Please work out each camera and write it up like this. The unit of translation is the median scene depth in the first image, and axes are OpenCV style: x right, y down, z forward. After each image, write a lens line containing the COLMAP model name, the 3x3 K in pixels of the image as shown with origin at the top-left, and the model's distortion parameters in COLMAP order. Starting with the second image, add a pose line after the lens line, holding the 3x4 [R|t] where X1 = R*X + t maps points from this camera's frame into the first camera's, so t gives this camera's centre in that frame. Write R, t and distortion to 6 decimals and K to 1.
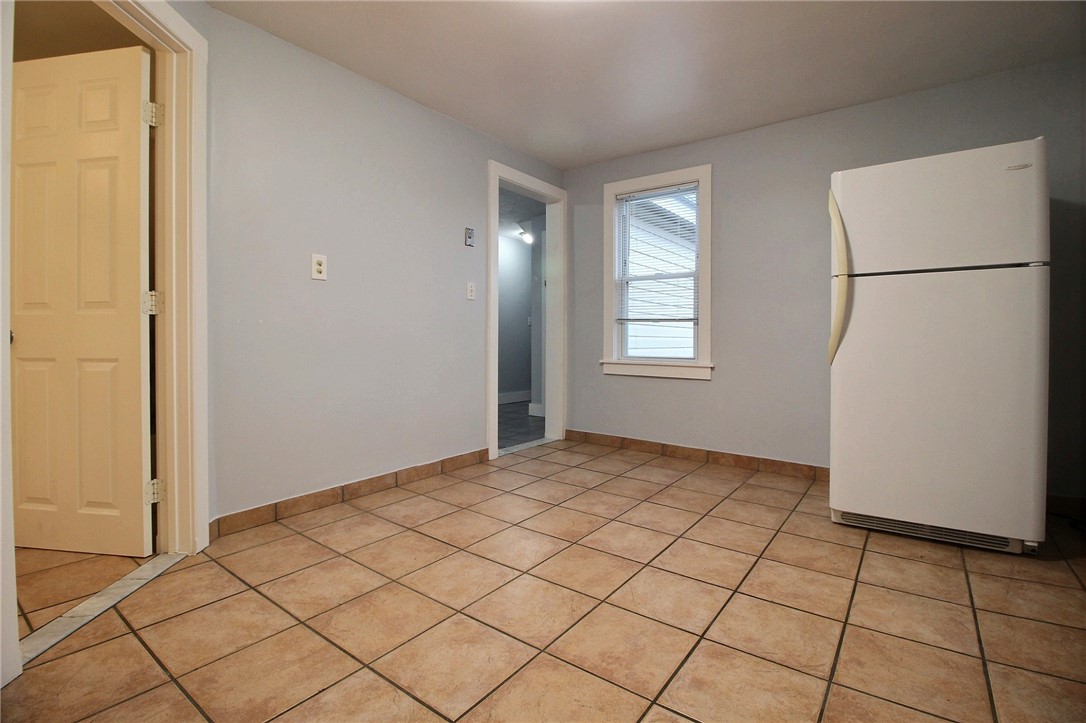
lens RADIAL K [[503.1, 0, 548.1], [0, 503.1, 346.6], [0, 0, 1]] dist [0.001793, -0.014715]
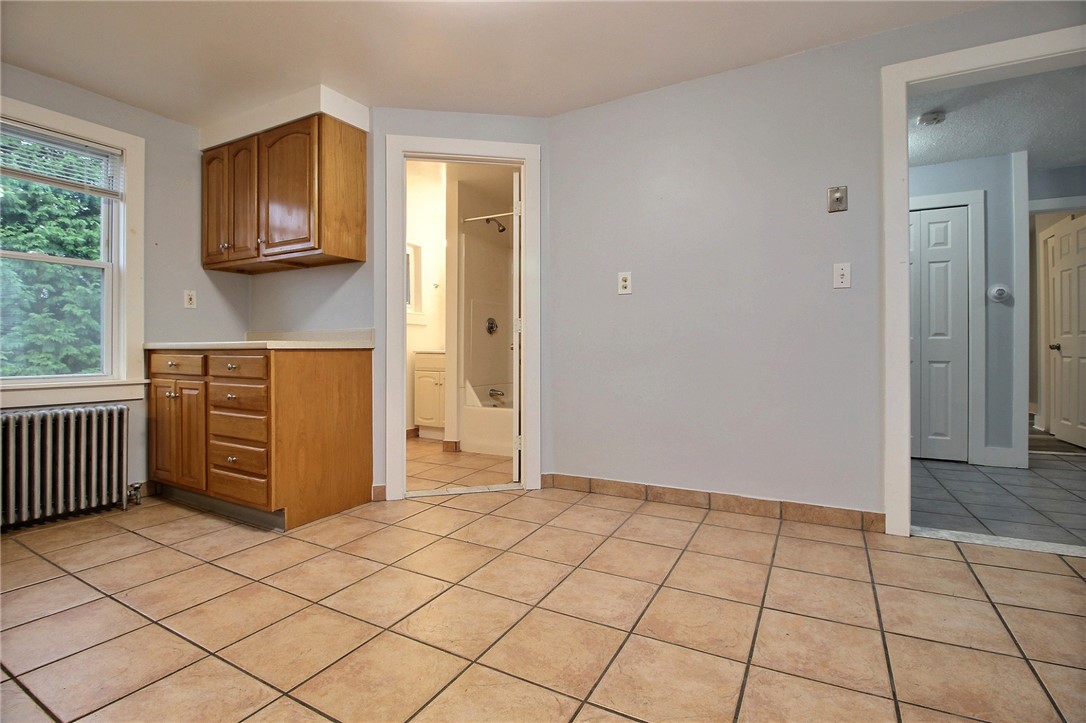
lens RADIAL K [[503.1, 0, 548.1], [0, 503.1, 346.6], [0, 0, 1]] dist [0.001793, -0.014715]
pose [[0.131632, -0.007161, -0.991273, 0.665992], [-0.008698, 0.999927, -0.008378, -0.004571], [0.991261, 0.009725, 0.131560, 0.706844]]
